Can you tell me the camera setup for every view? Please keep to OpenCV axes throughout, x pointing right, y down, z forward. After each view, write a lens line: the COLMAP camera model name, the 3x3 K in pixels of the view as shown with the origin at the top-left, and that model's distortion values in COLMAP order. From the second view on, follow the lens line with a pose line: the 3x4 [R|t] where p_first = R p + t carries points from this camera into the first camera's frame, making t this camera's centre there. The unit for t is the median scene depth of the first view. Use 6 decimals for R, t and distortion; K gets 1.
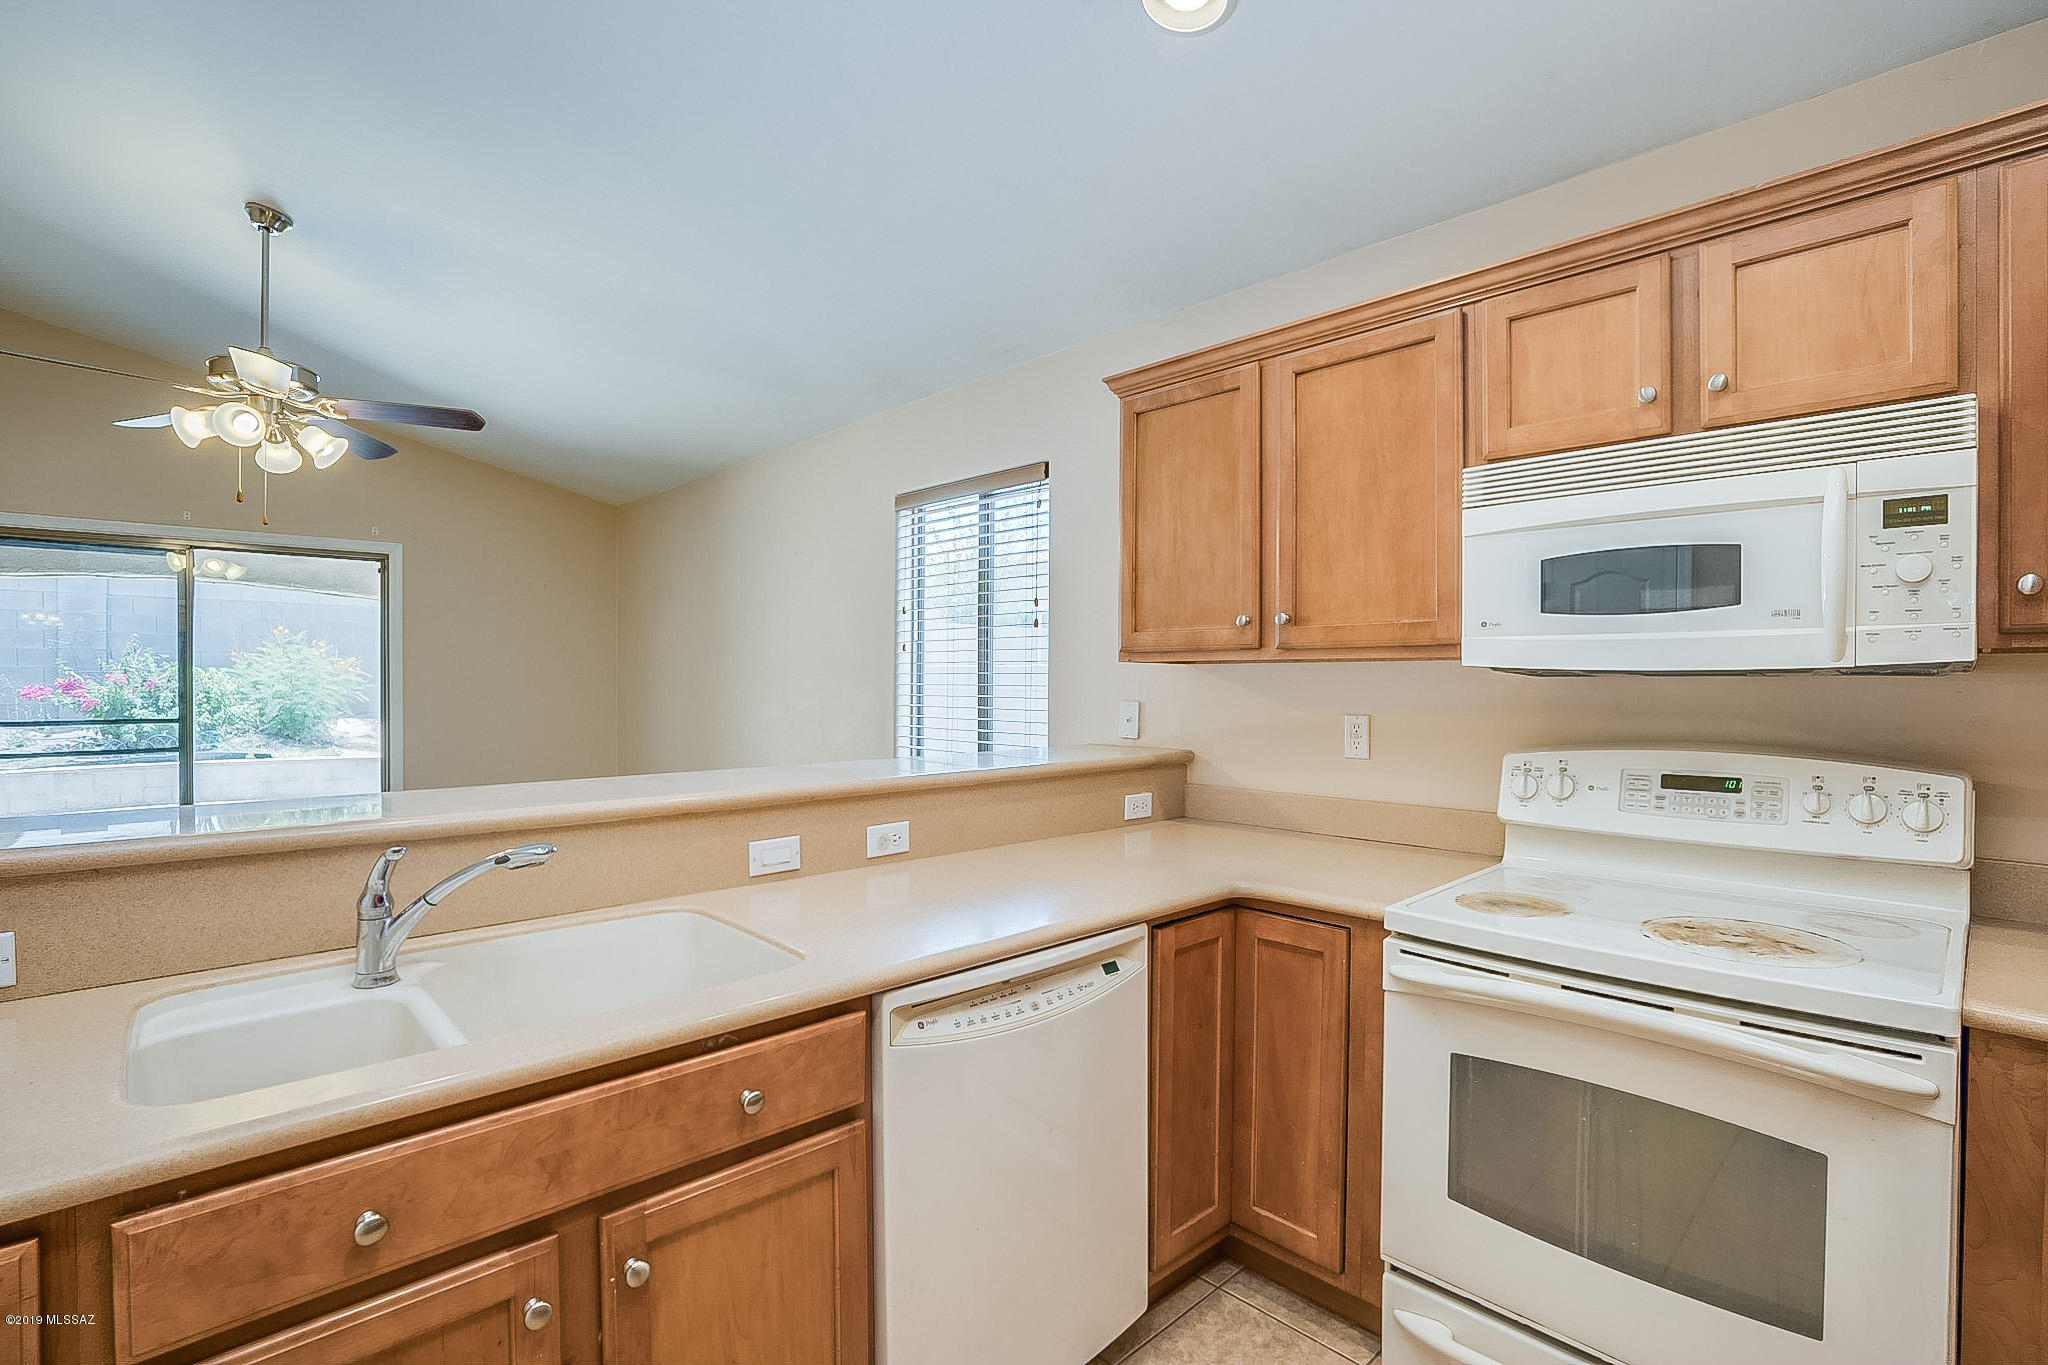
lens RADIAL K [[961.3, 0, 1027.9], [0, 961.3, 679.0], [0, 0, 1]] dist [-0.027278, 0.003741]
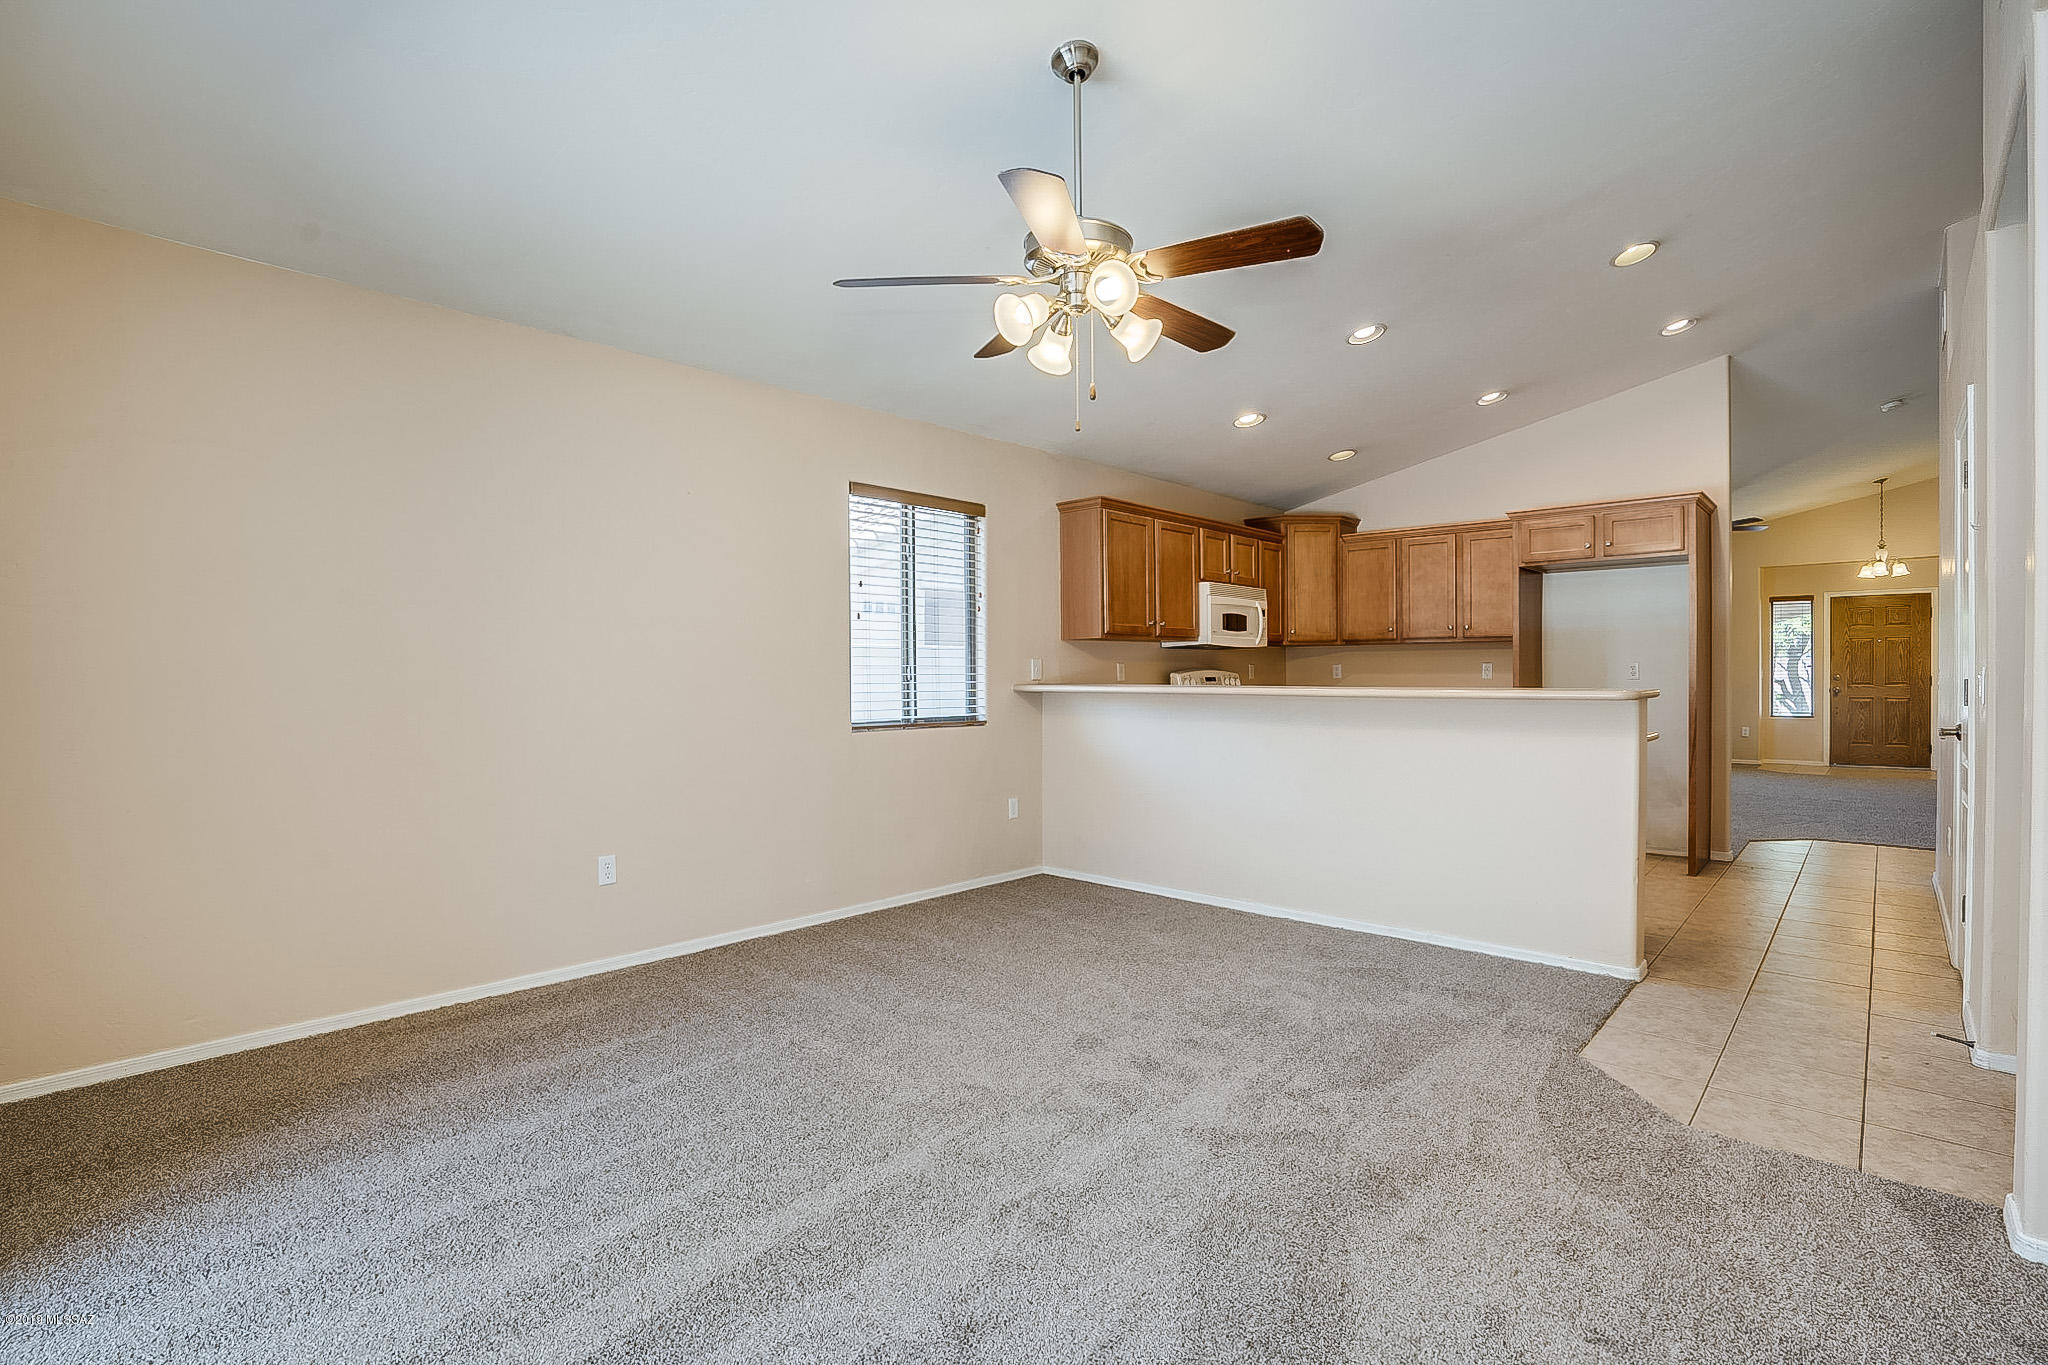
lens RADIAL K [[961.3, 0, 1027.6], [0, 961.3, 680.0], [0, 0, 1]] dist [-0.027278, 0.003741]
pose [[-0.057209, -0.007024, 0.998338, -1.679607], [0.003714, 0.999967, 0.007248, 0.049390], [-0.998355, 0.004122, -0.057181, 1.119392]]
